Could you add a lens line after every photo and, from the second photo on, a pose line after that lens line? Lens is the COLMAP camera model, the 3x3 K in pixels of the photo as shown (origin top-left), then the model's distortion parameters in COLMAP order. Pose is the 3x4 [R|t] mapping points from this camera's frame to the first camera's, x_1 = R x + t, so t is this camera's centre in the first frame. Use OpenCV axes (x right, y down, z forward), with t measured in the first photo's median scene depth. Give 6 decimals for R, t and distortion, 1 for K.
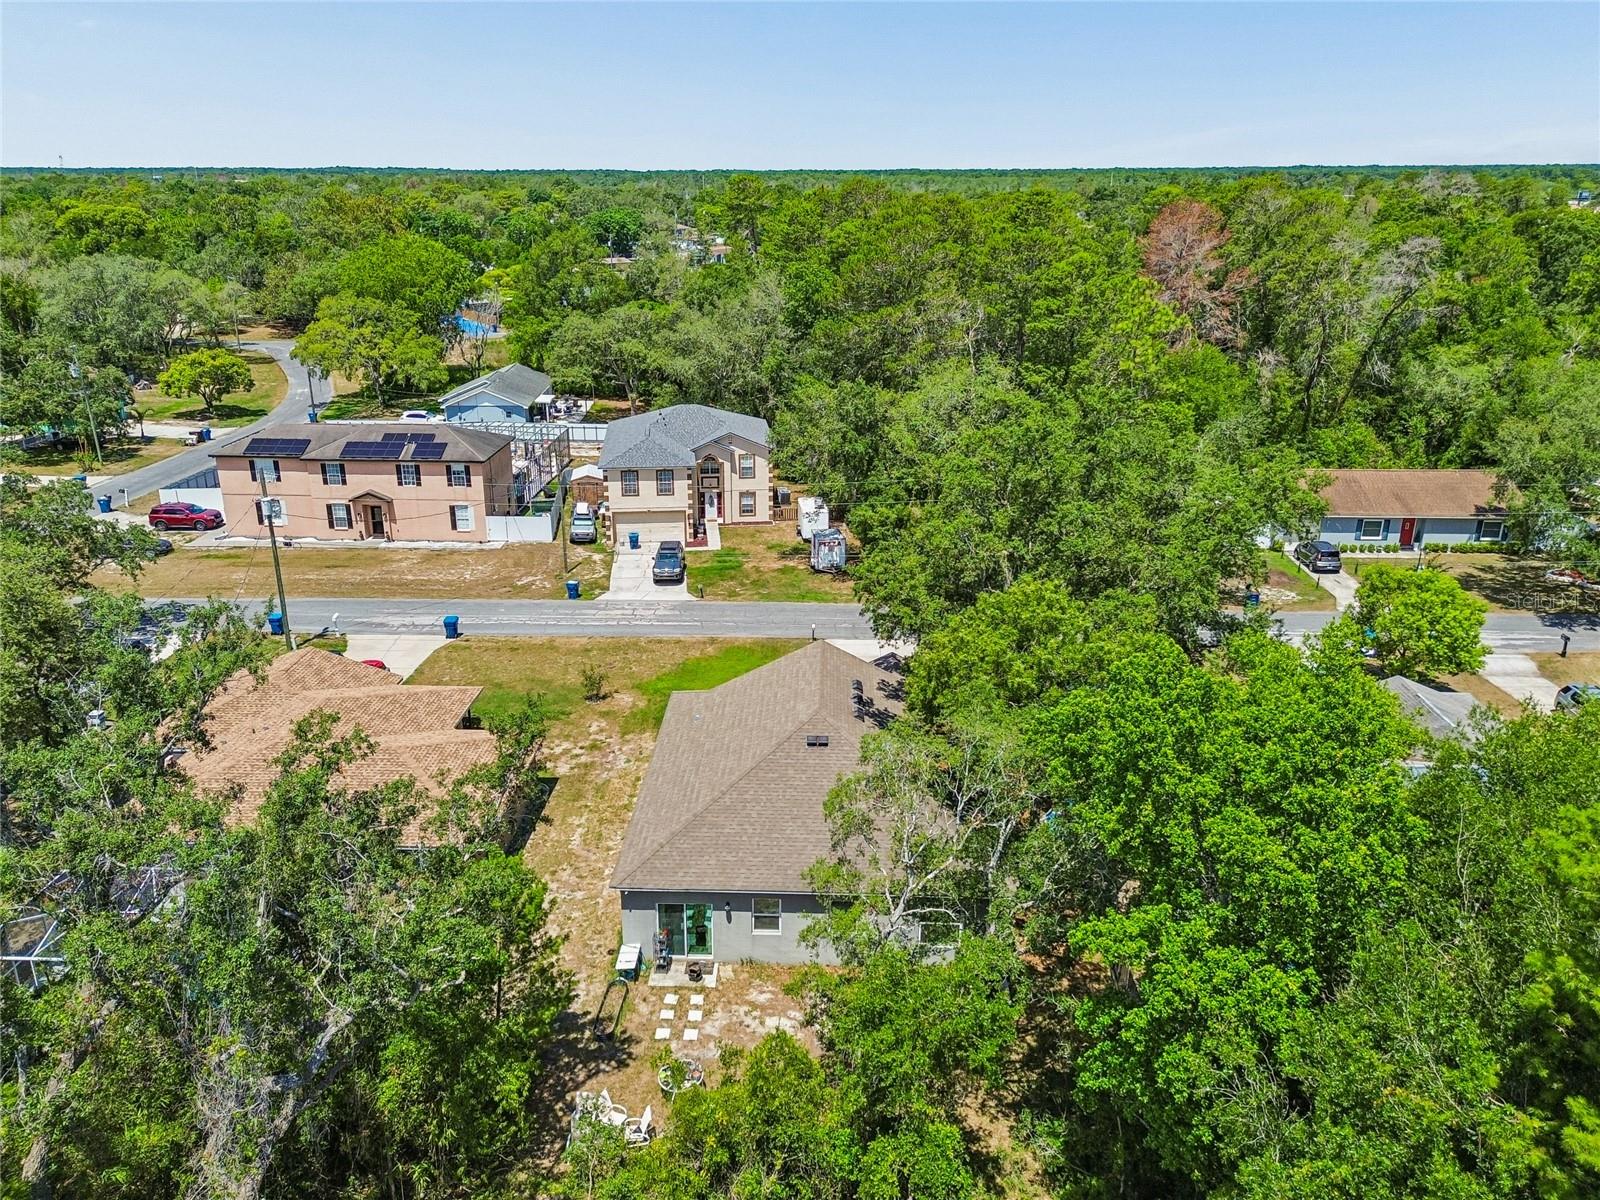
lens RADIAL K [[1163.0, 0, 789.8], [0, 1163.0, 585.0], [0, 0, 1]] dist [0.066197, -0.070295]
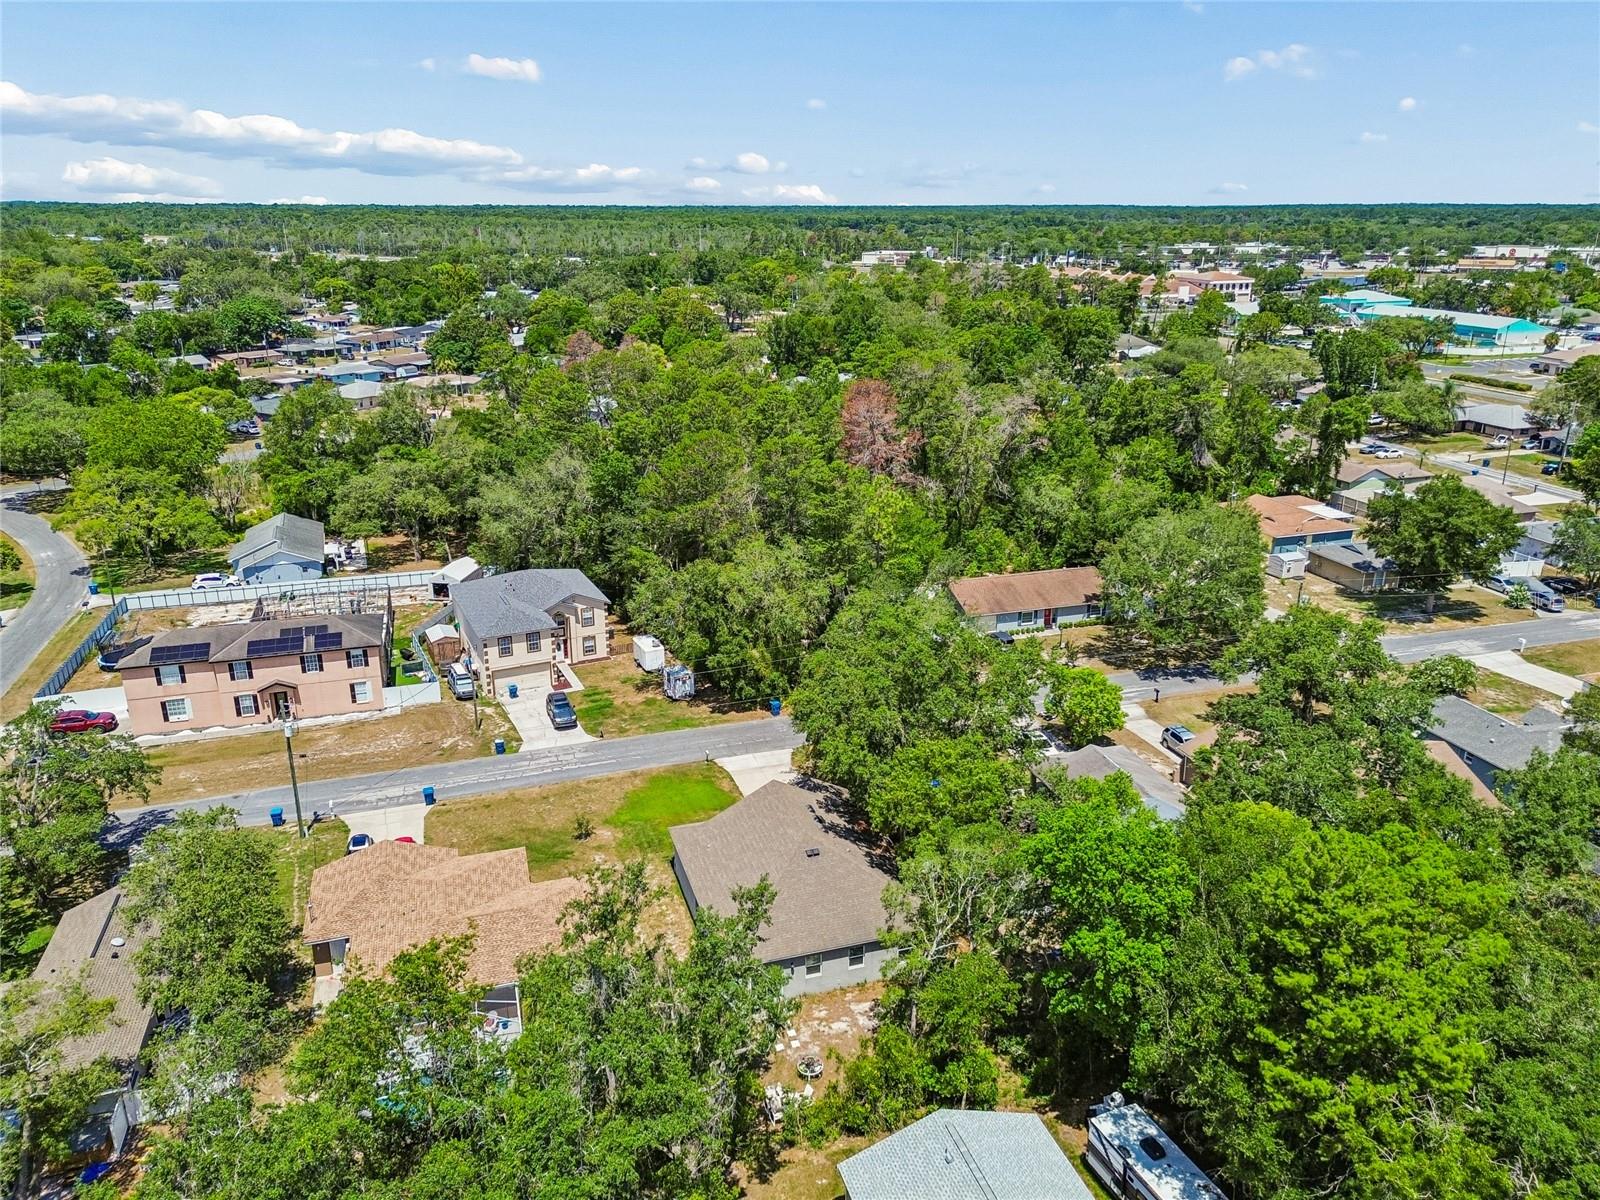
lens RADIAL K [[1124.3, 0, 804.8], [0, 1124.3, 600.6], [0, 0, 1]] dist [0.058136, -0.058639]
pose [[0.937343, -0.109132, 0.330876, -0.245127], [0.110621, 0.993759, 0.014391, -0.125366], [-0.330381, 0.023113, 0.943565, -0.257569]]
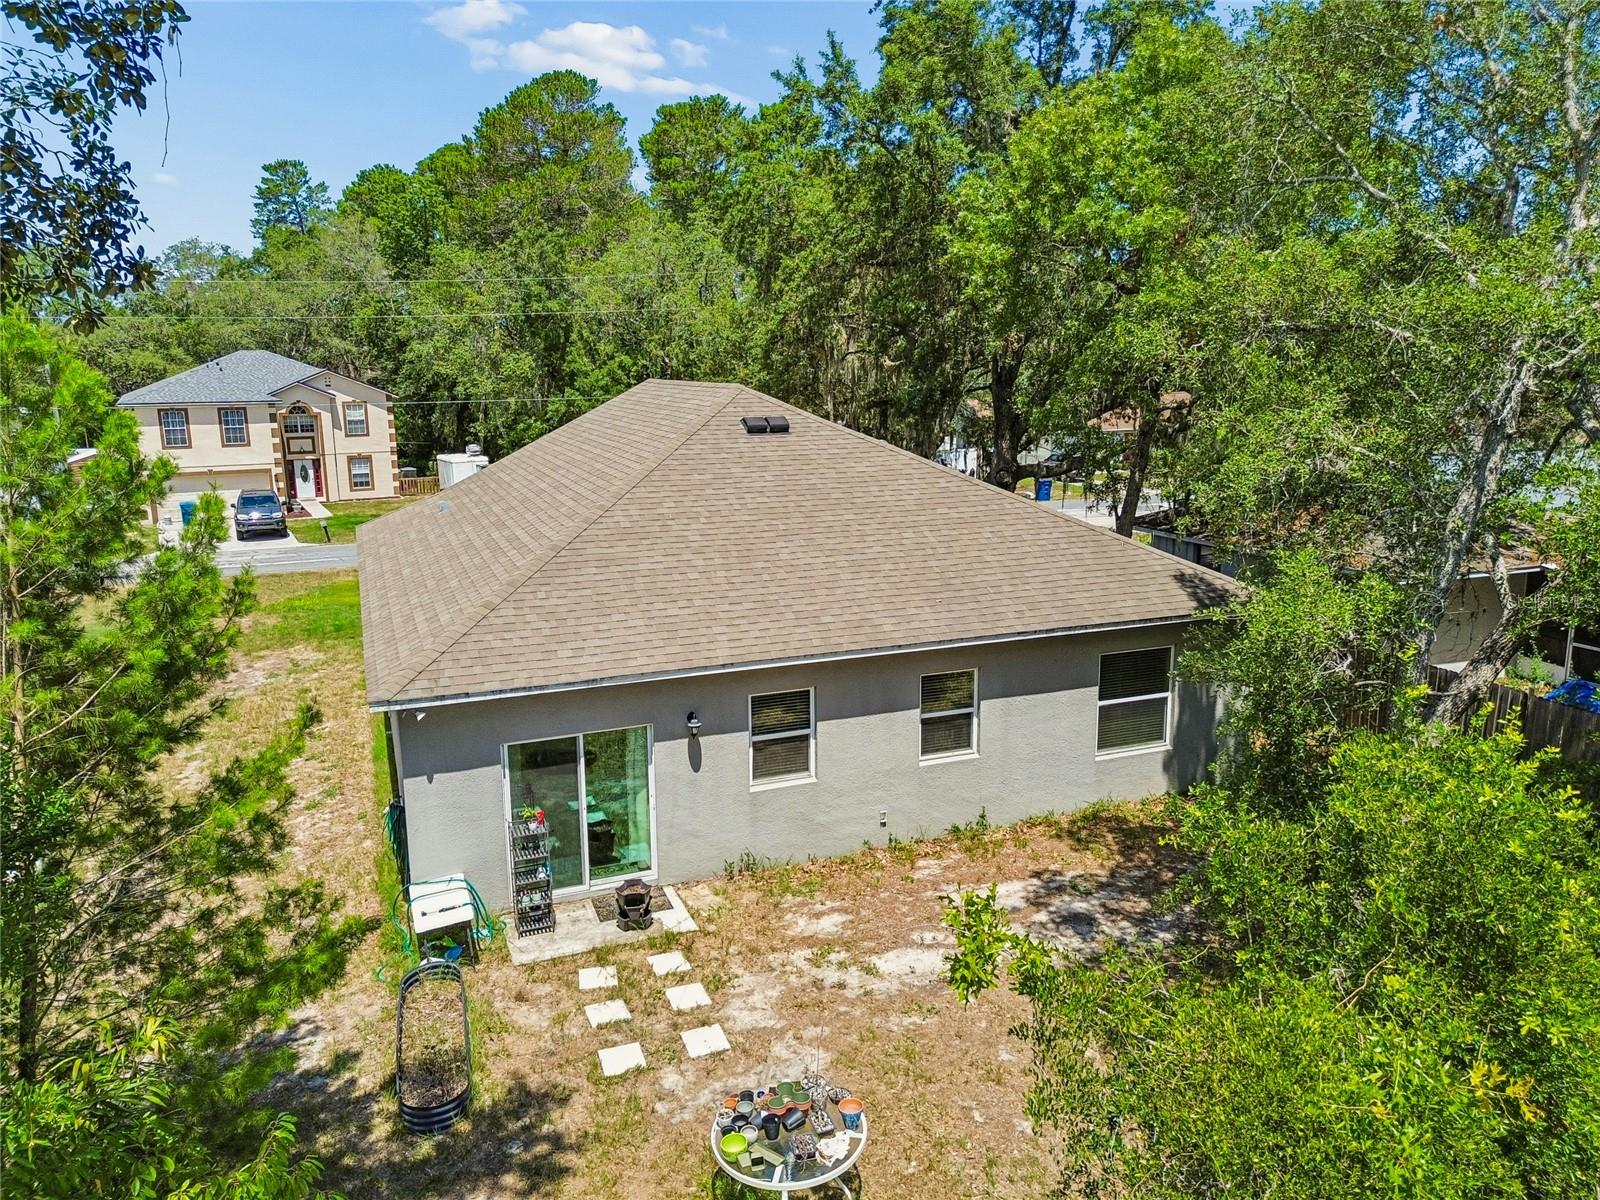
lens RADIAL K [[1124.3, 0, 804.8], [0, 1124.3, 600.6], [0, 0, 1]] dist [0.058136, -0.058639]
pose [[0.914434, -0.089628, 0.394687, -0.078397], [0.139903, 0.985057, -0.100444, 0.132721], [-0.379787, 0.147067, 0.913309, 0.302839]]
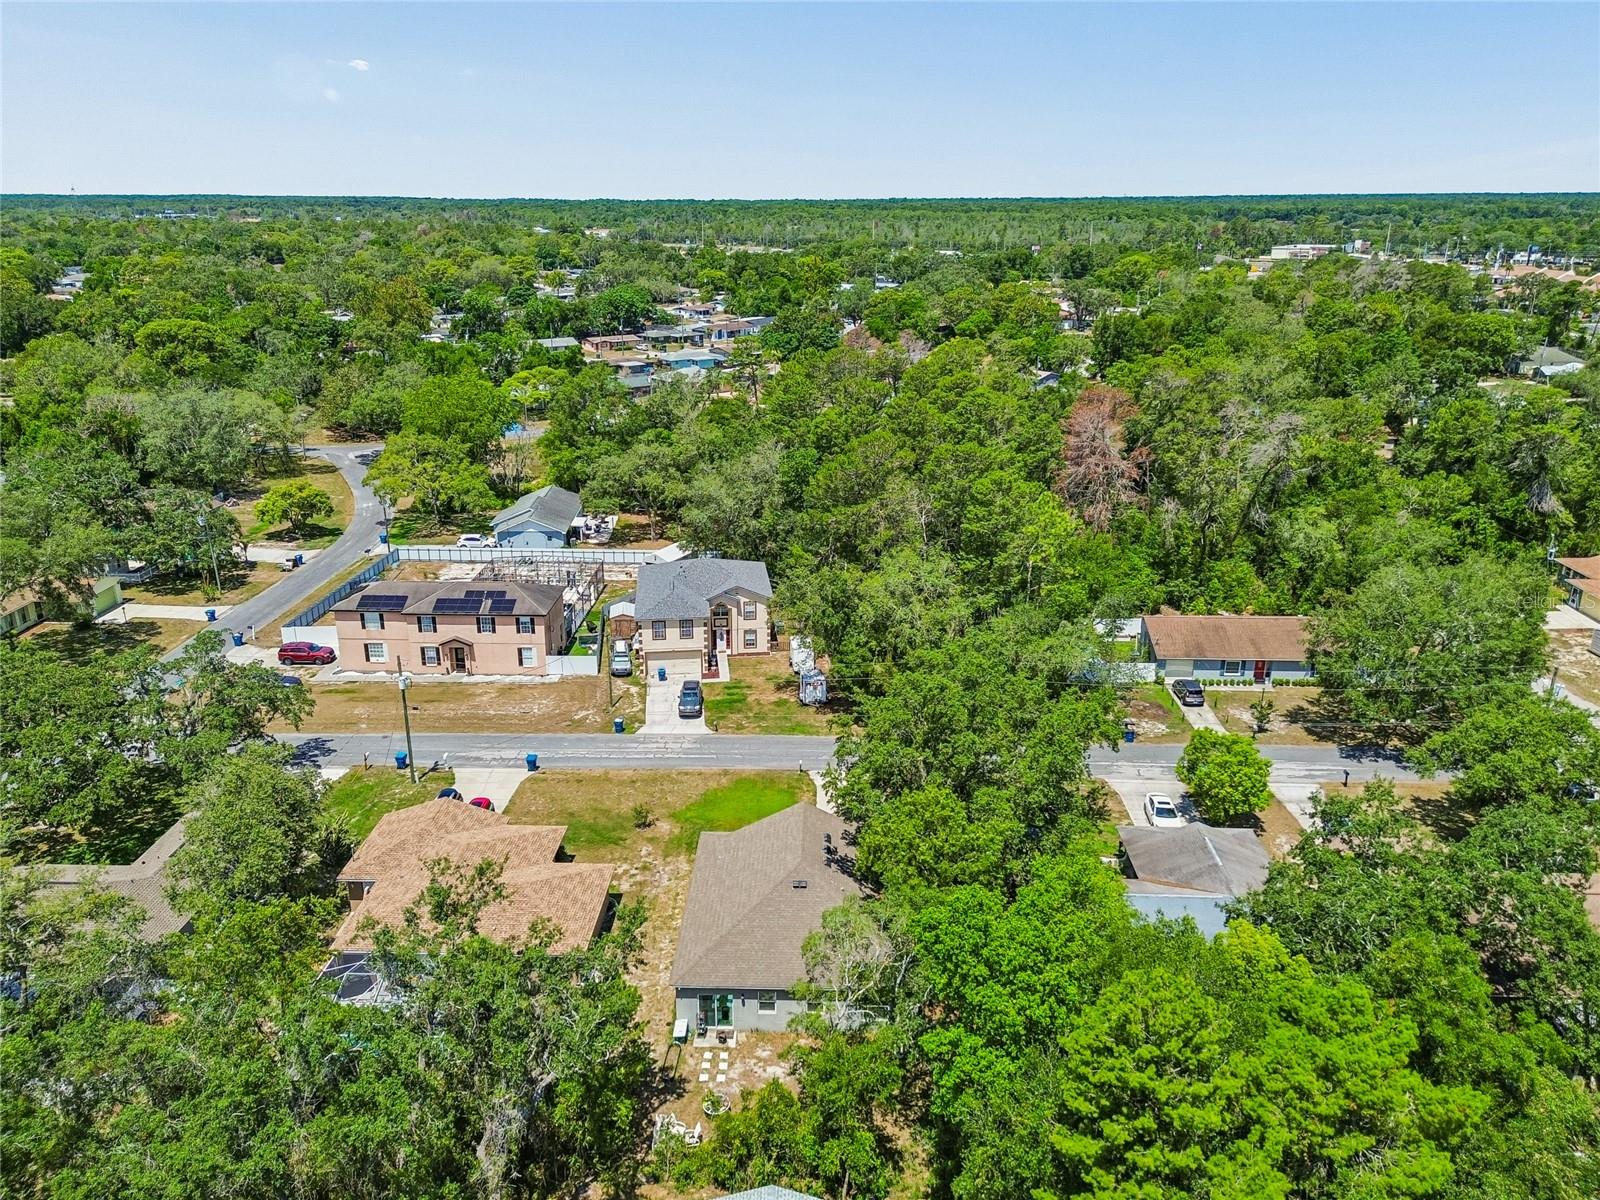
lens RADIAL K [[1137.9, 0, 800.0], [0, 1137.9, 600.0], [0, 0, 1]] dist [0.060932, -0.064773]
pose [[0.999930, -0.001568, 0.011711, 0.003569], [0.001595, 0.999996, -0.002307, -0.124866], [-0.011707, 0.002326, 0.999929, -0.269343]]
